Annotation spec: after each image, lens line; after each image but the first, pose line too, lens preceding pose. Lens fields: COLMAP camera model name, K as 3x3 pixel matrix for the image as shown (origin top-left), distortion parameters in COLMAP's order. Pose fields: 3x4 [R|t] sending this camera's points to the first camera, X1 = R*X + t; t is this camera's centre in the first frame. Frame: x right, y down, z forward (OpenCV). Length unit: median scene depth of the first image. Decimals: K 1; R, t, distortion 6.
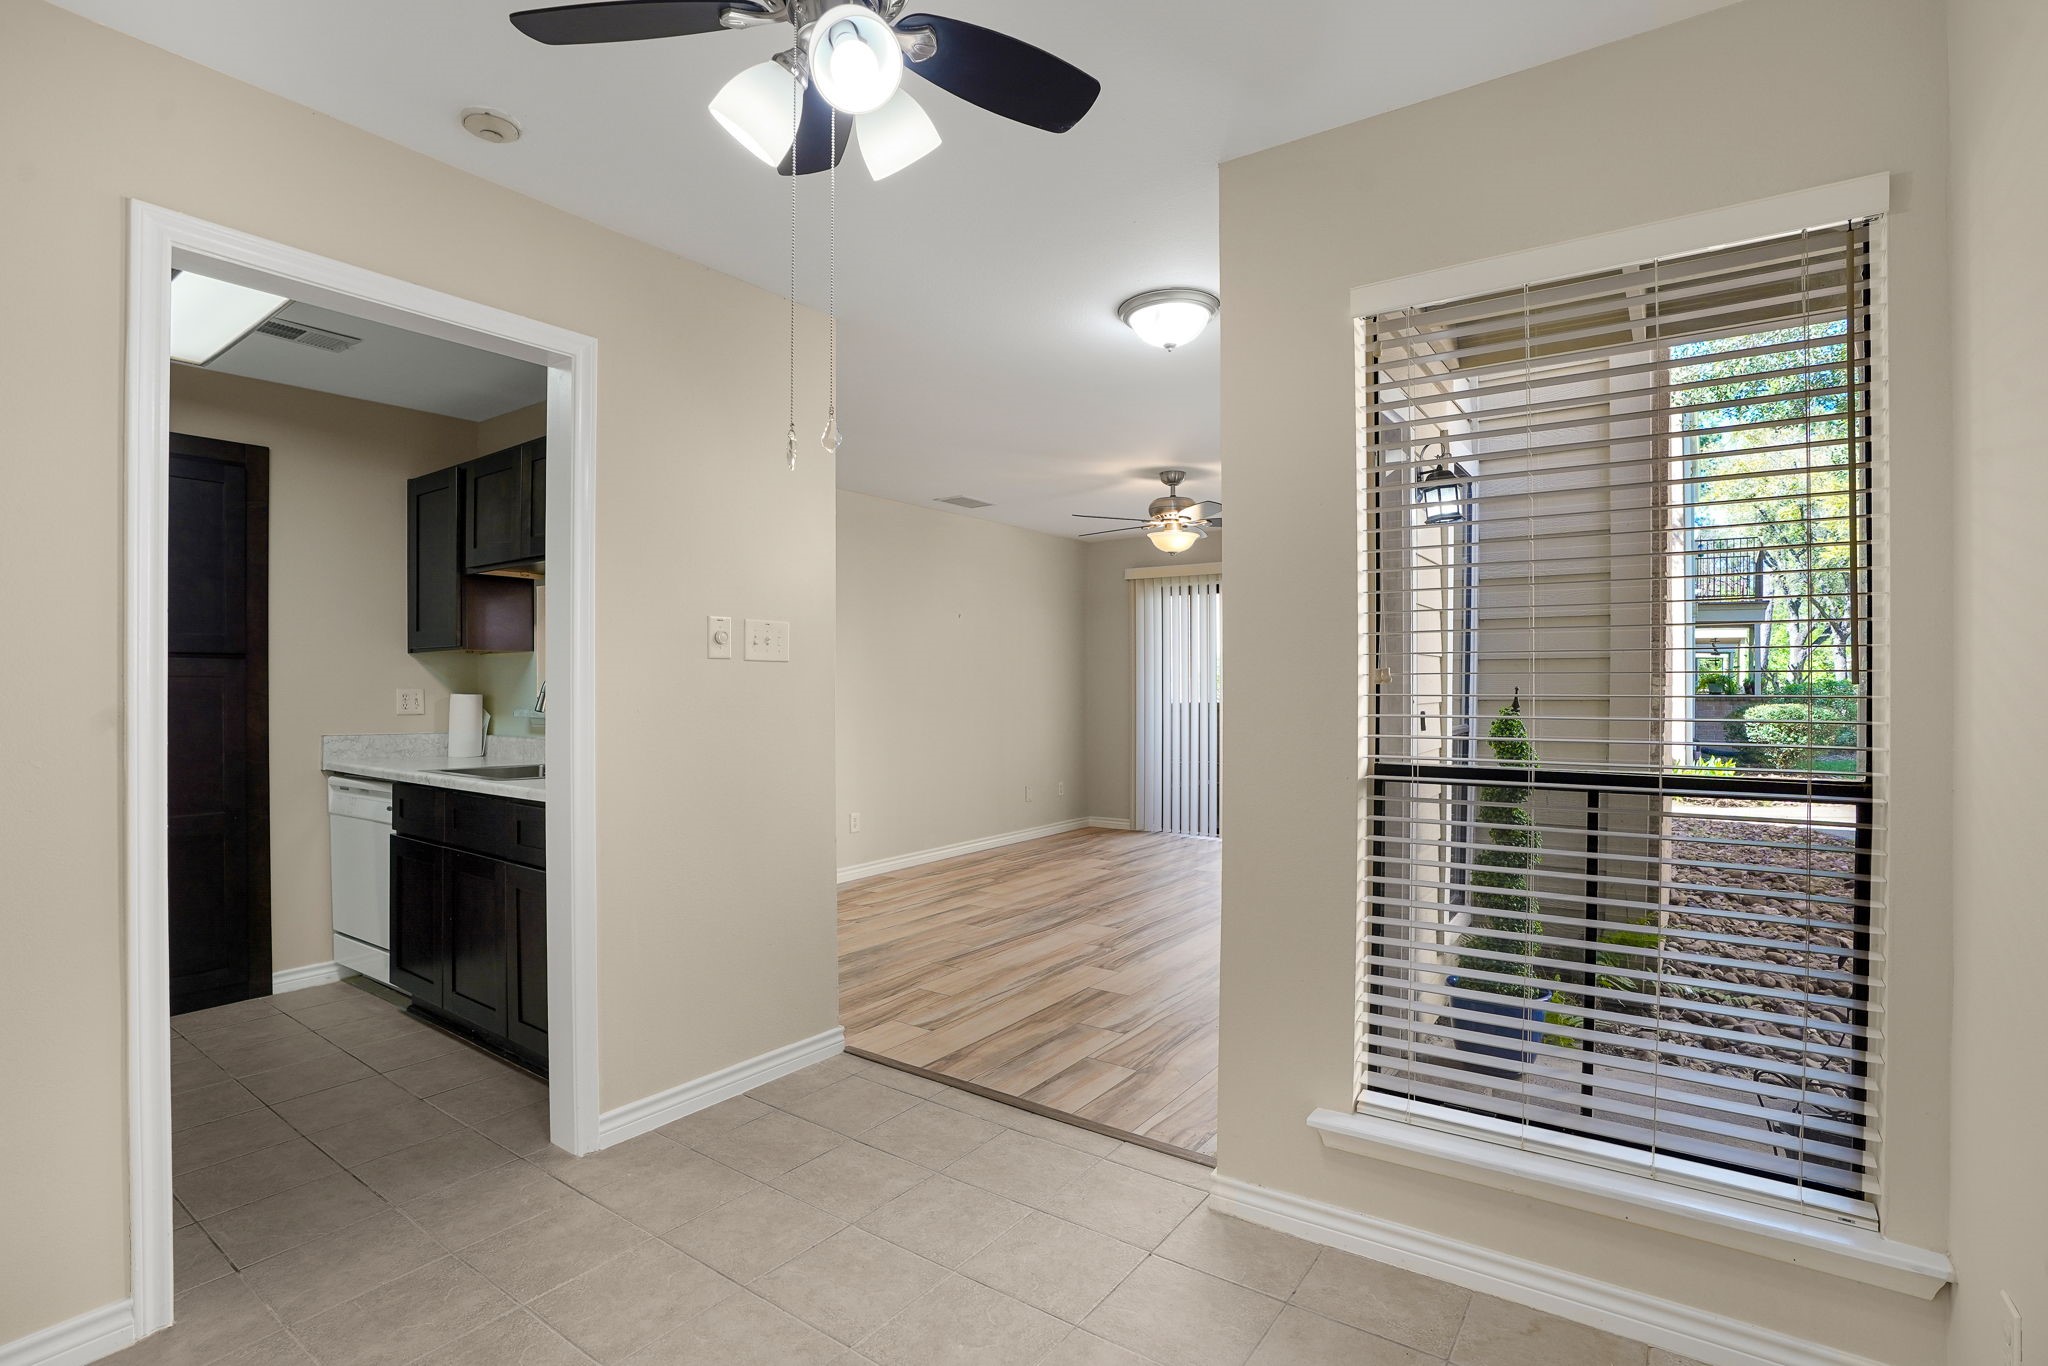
lens RADIAL K [[969.9, 0, 1033.3], [0, 969.9, 679.3], [0, 0, 1]] dist [-0.041601, -0.000584]
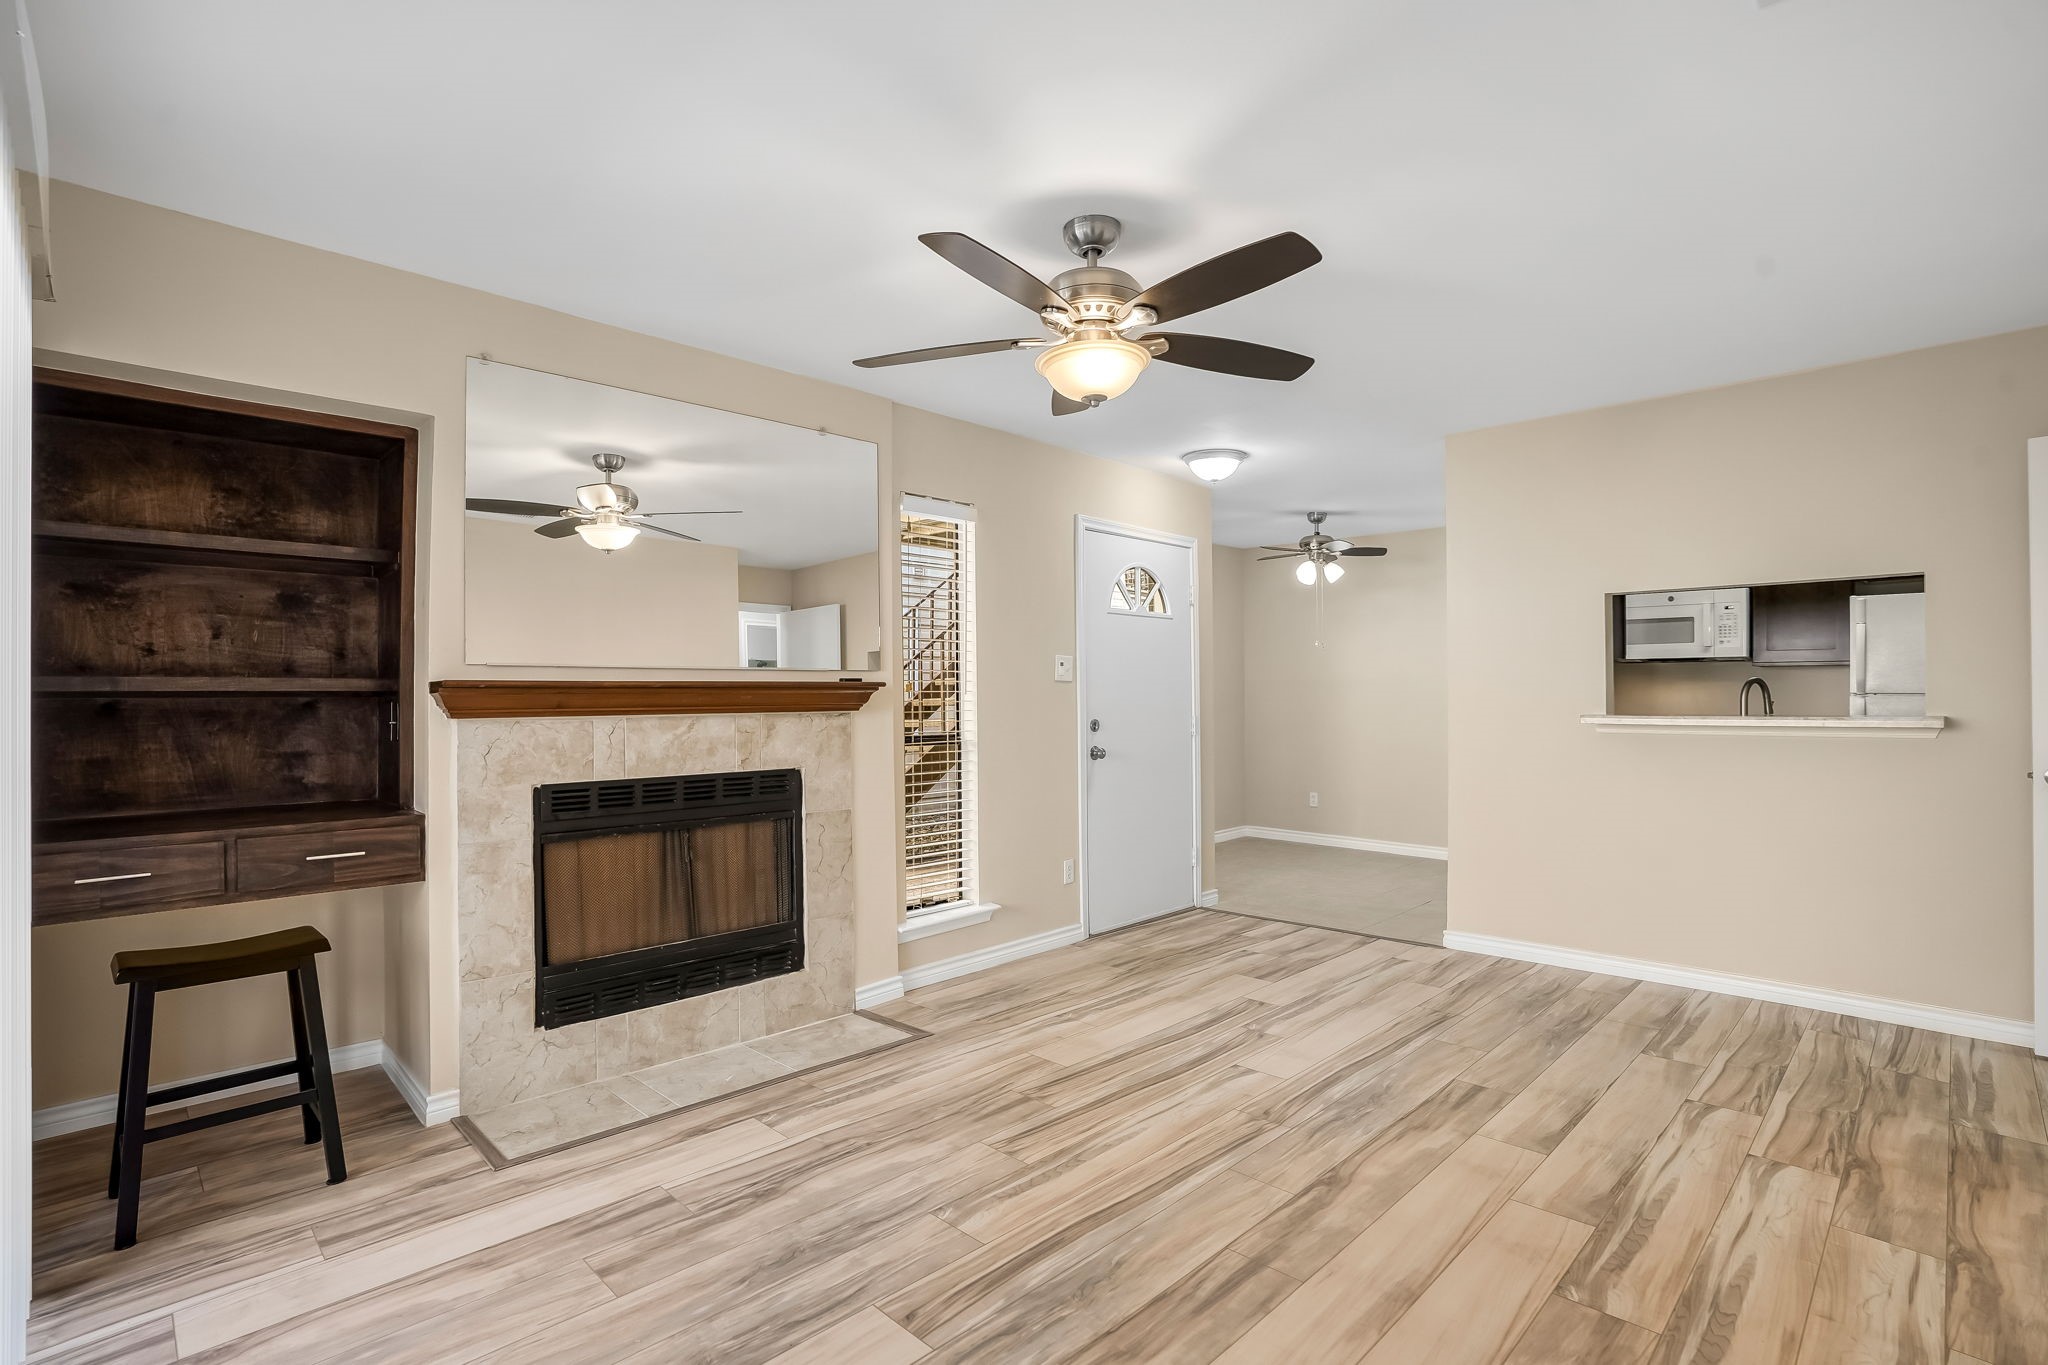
lens RADIAL K [[936.4, 0, 1020.5], [0, 936.4, 697.8], [0, 0, 1]] dist [-0.024980, -0.001374]
pose [[-0.983234, 0.004936, 0.182282, 0.069424], [0.003987, 0.999977, -0.005572, 0.006180], [-0.182305, -0.004752, -0.983230, 1.000779]]
